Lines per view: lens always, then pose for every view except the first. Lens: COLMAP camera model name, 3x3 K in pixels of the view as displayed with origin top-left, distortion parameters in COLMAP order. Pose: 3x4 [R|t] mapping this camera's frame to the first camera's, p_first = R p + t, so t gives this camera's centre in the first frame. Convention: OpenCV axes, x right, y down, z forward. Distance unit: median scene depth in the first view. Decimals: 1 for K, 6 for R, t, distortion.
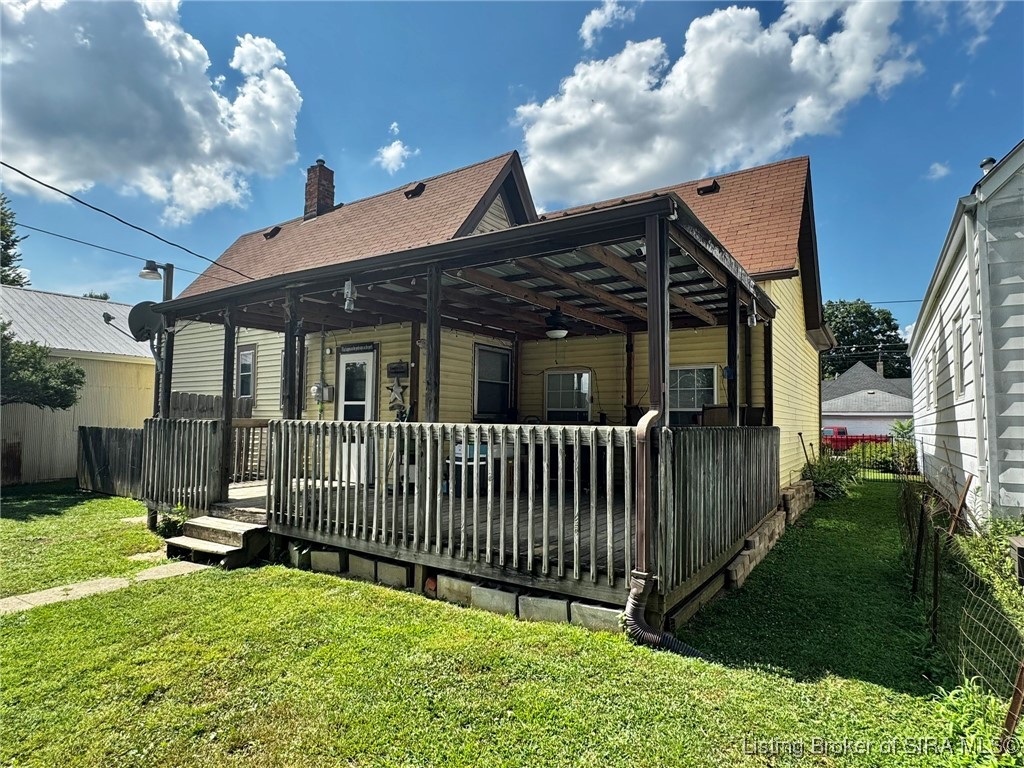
lens RADIAL K [[561.1, 0, 514.8], [0, 561.1, 388.9], [0, 0, 1]] dist [0.000447, -0.001304]
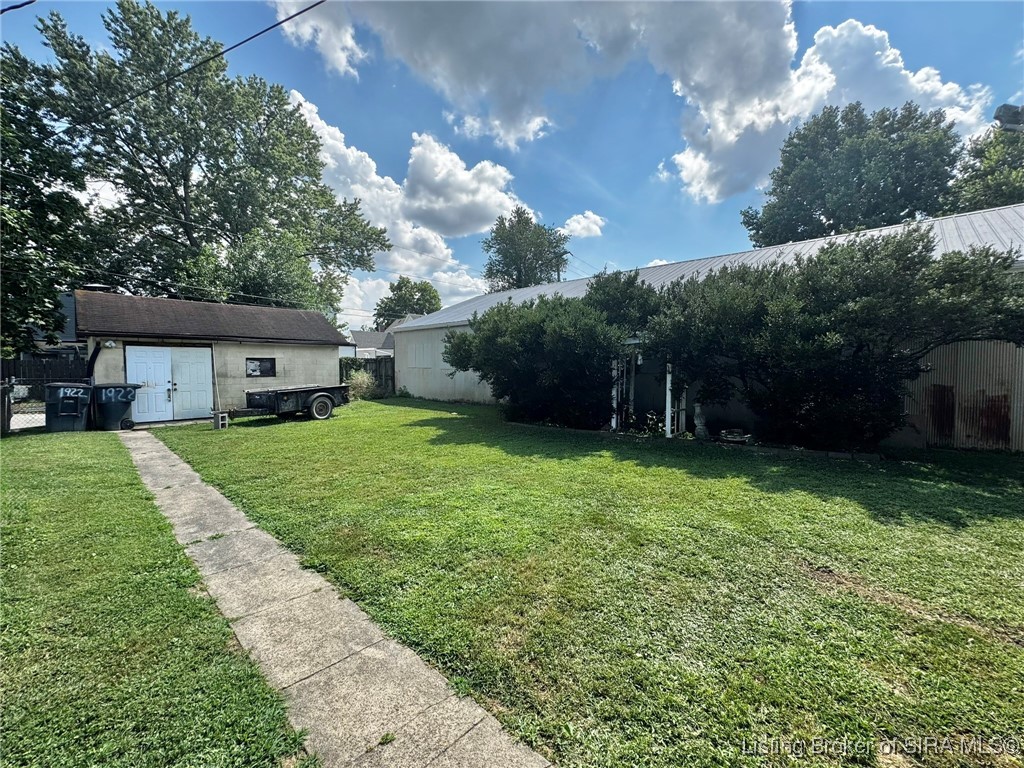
lens RADIAL K [[410.0, 0, 513.3], [0, 410.0, 385.2], [0, 0, 1]] dist [-0.004378, 0.000929]
pose [[-0.182210, 0.033449, -0.982690, -0.325763], [0.053986, 0.998254, 0.023969, 0.046957], [0.981776, -0.048684, -0.183698, 0.636259]]
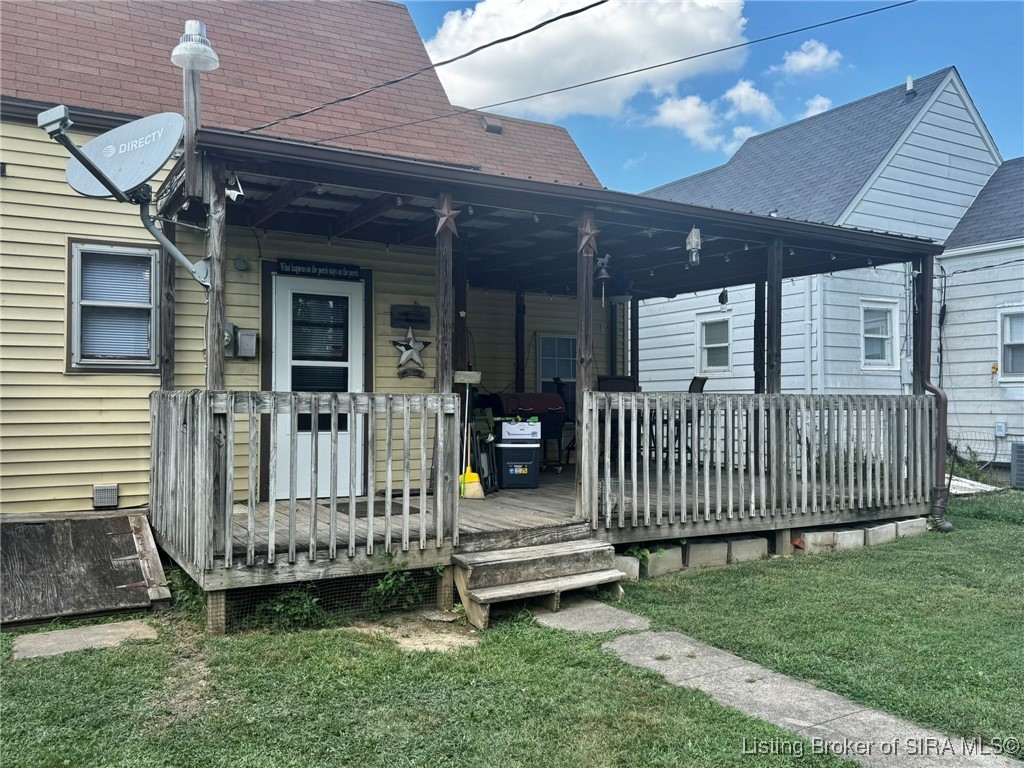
lens RADIAL K [[862.4, 0, 511.7], [0, 862.4, 383.9], [0, 0, 1]] dist [0.018832, 0.001376]
pose [[0.427274, 0.011245, 0.904052, -1.048160], [-0.047236, 0.998835, 0.009901, 0.028845], [-0.902888, -0.046934, 0.427307, 0.448644]]
